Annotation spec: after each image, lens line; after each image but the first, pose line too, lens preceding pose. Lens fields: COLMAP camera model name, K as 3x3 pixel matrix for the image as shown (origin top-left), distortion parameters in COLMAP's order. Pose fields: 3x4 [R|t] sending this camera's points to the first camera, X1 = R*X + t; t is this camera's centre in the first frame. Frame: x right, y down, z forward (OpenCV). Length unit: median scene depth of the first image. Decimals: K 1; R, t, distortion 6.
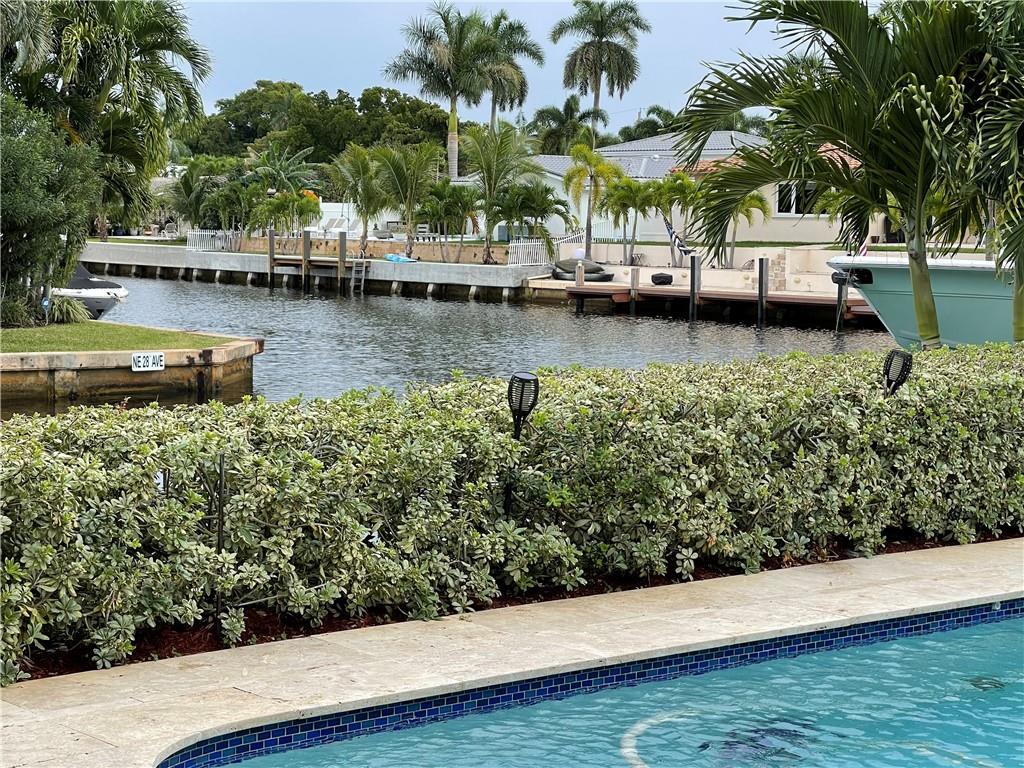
lens RADIAL K [[2036.1, 0, 504.6], [0, 2036.1, 387.3], [0, 0, 1]] dist [0.226434, 0.000000]
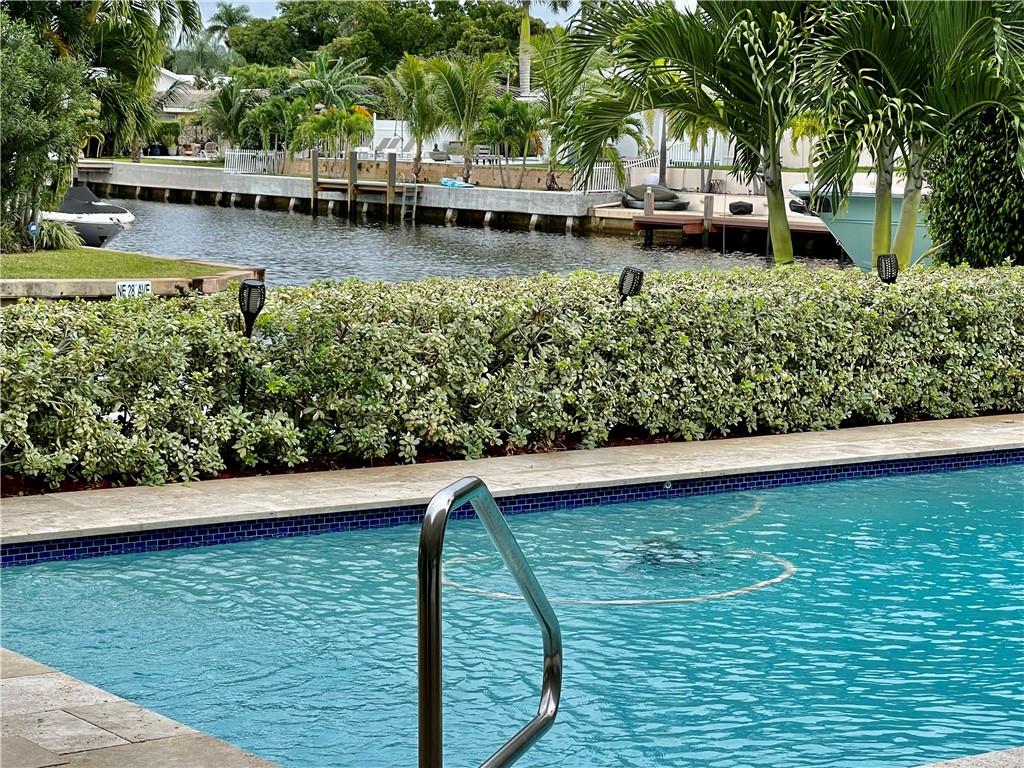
lens RADIAL K [[2338.9, 0, 522.4], [0, 2338.9, 379.2], [0, 0, 1]] dist [0.200582, 0.000000]
pose [[0.999224, 0.010580, -0.037945, 0.022877], [-0.009816, 0.999747, 0.020256, 0.002226], [0.038150, -0.019868, 0.999075, -0.035862]]
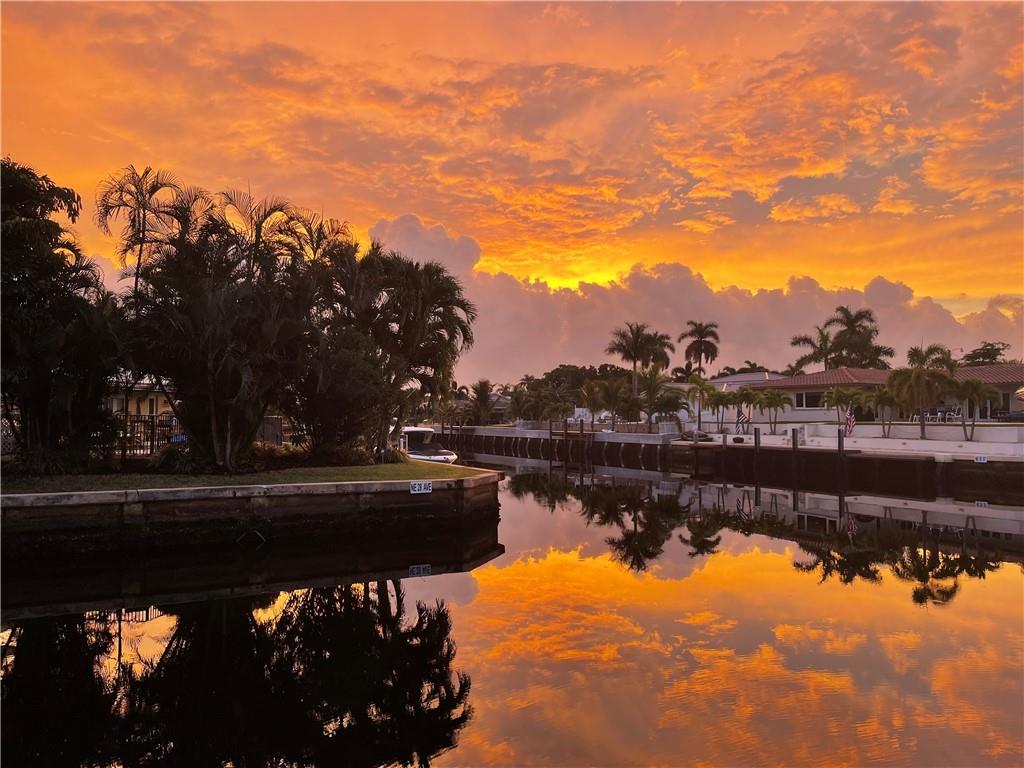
lens RADIAL K [[803.2, 0, 516.4], [0, 803.2, 376.5], [0, 0, 1]] dist [0.048099, -0.007741]
pose [[0.984021, -0.019077, -0.177026, 0.004812], [-0.005329, 0.990643, -0.136377, -0.006483], [0.177971, 0.135141, 0.974712, 0.200100]]
